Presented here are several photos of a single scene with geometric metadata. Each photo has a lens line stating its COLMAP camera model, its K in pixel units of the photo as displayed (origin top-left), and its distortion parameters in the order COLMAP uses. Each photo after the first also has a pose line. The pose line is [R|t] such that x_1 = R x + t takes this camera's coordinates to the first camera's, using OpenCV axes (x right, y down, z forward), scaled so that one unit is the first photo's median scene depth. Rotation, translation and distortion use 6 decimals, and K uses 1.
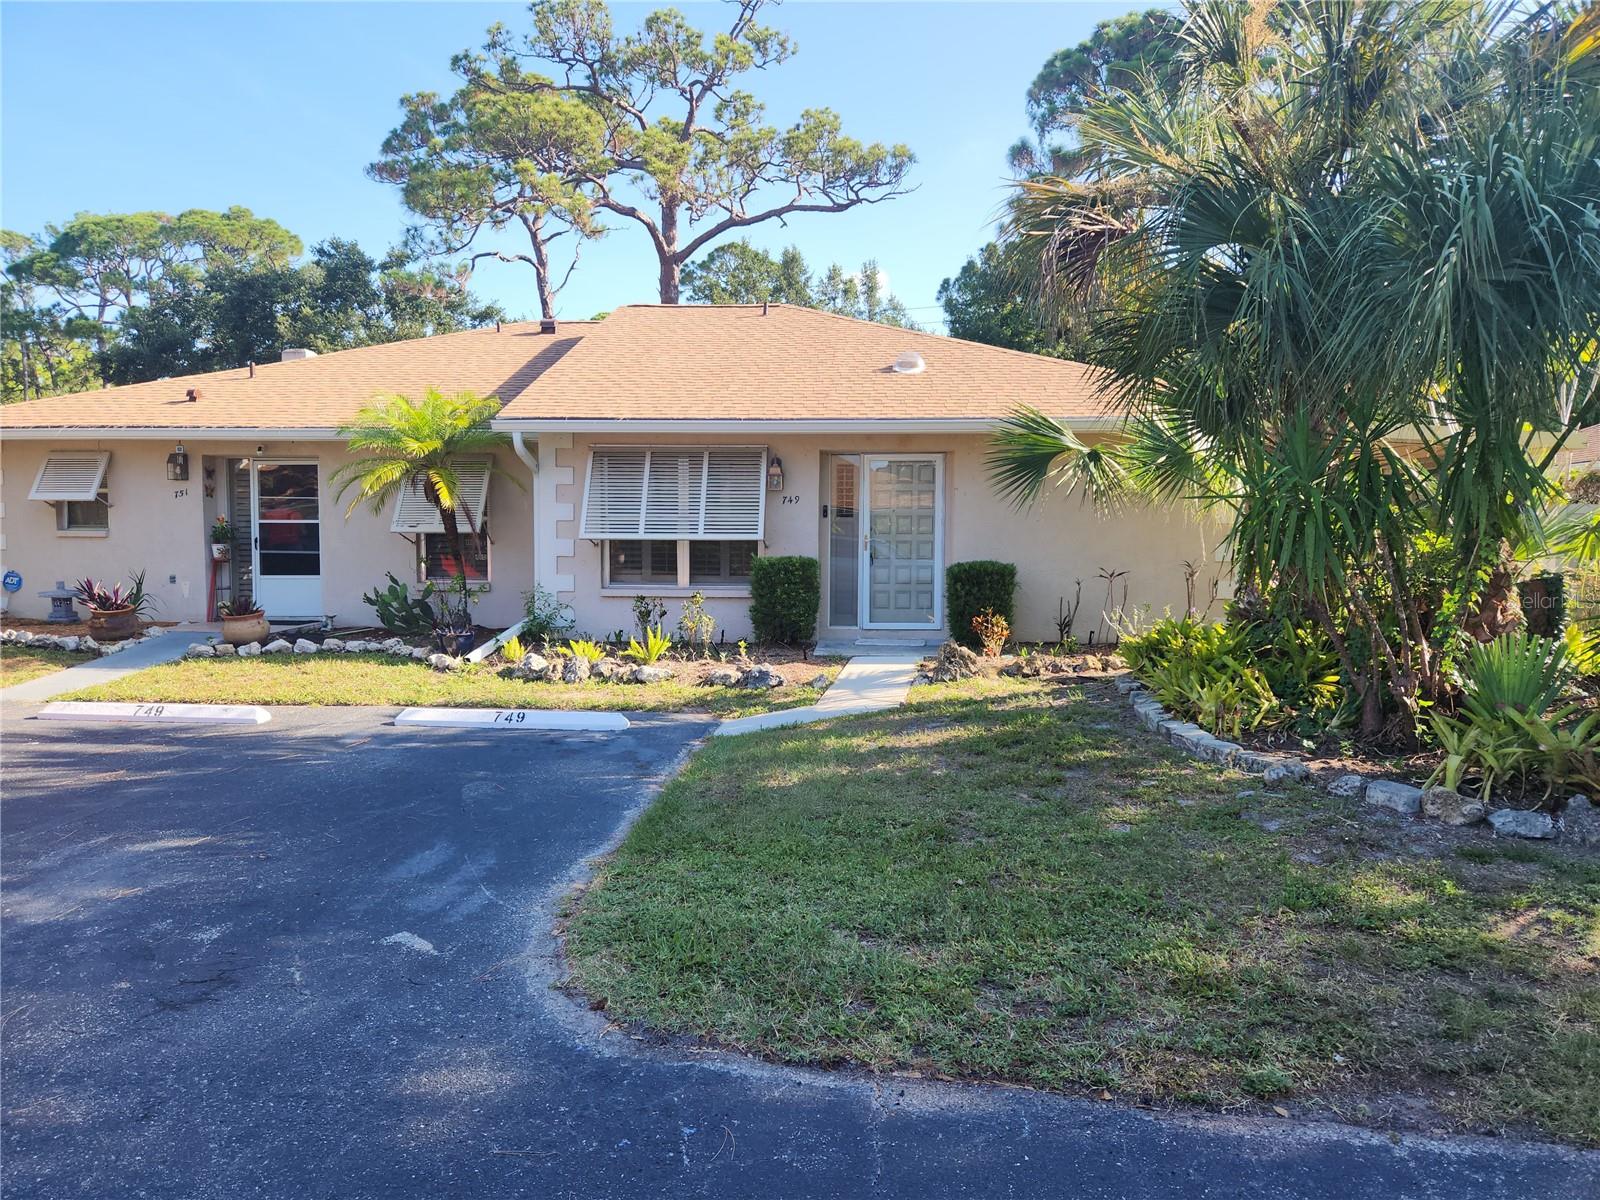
lens RADIAL K [[1078.1, 0, 785.3], [0, 1078.1, 600.0], [0, 0, 1]] dist [0.076864, -0.063548]
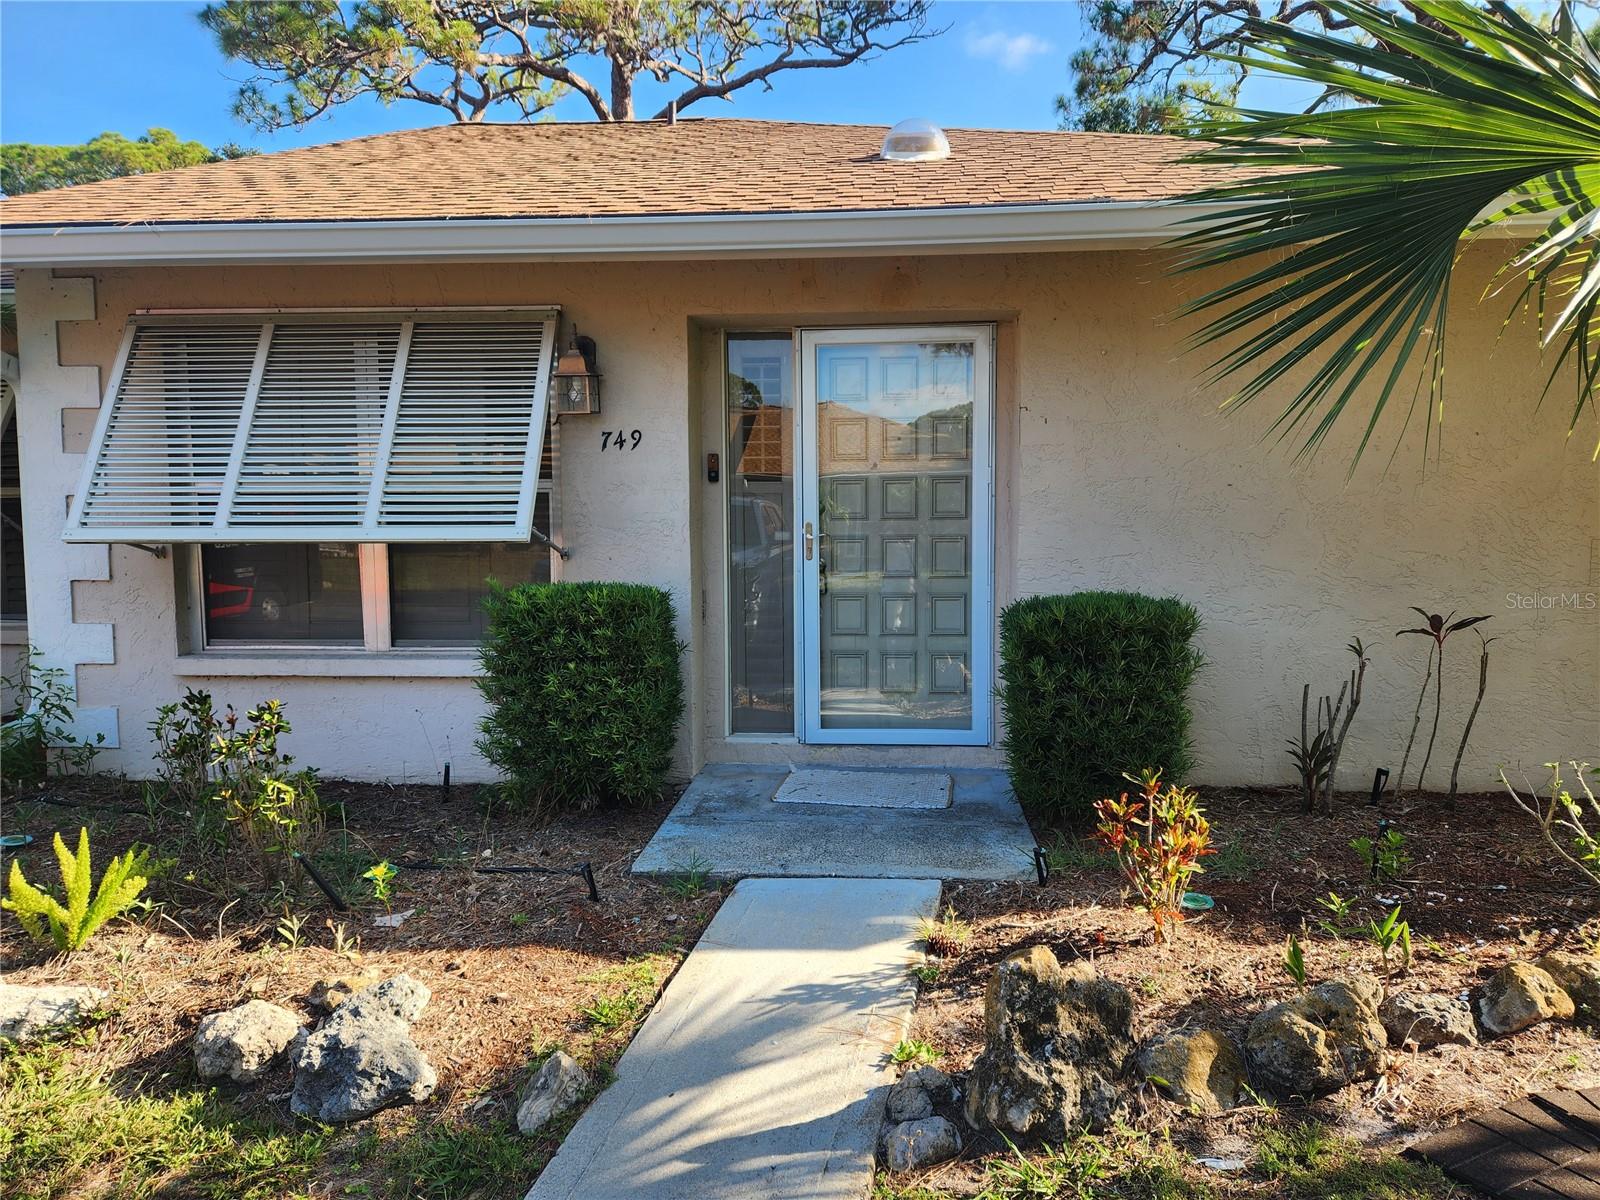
lens RADIAL K [[1078.1, 0, 803.0], [0, 1078.1, 601.2], [0, 0, 1]] dist [0.076864, -0.063548]
pose [[0.999746, -0.008106, -0.021020, 0.081293], [0.008721, 0.999533, 0.029303, -0.042352], [0.020773, -0.029478, 0.999350, 0.577950]]
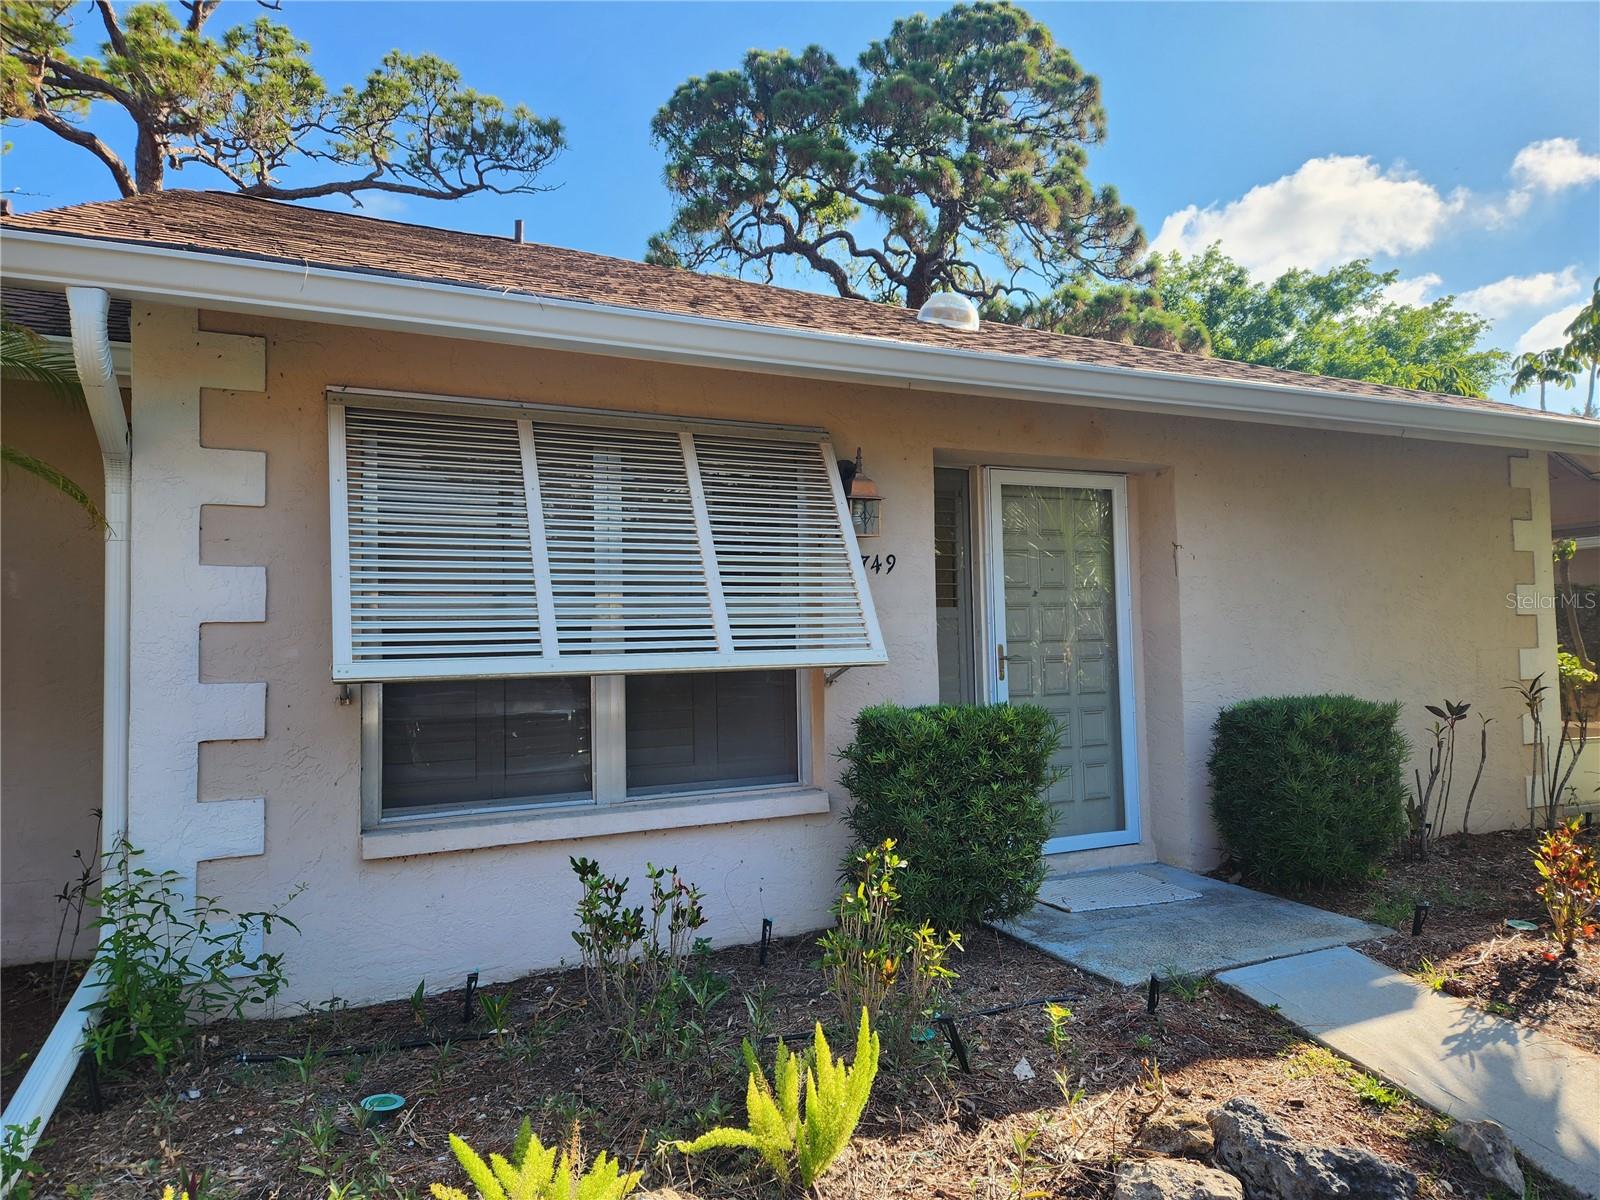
lens RADIAL K [[1078.1, 0, 829.9], [0, 1078.1, 606.1], [0, 0, 1]] dist [0.076864, -0.063548]
pose [[0.866692, -0.004039, 0.498828, -0.210818], [0.052449, 0.995163, -0.083069, -0.043370], [-0.496079, 0.098158, 0.862711, 0.647118]]
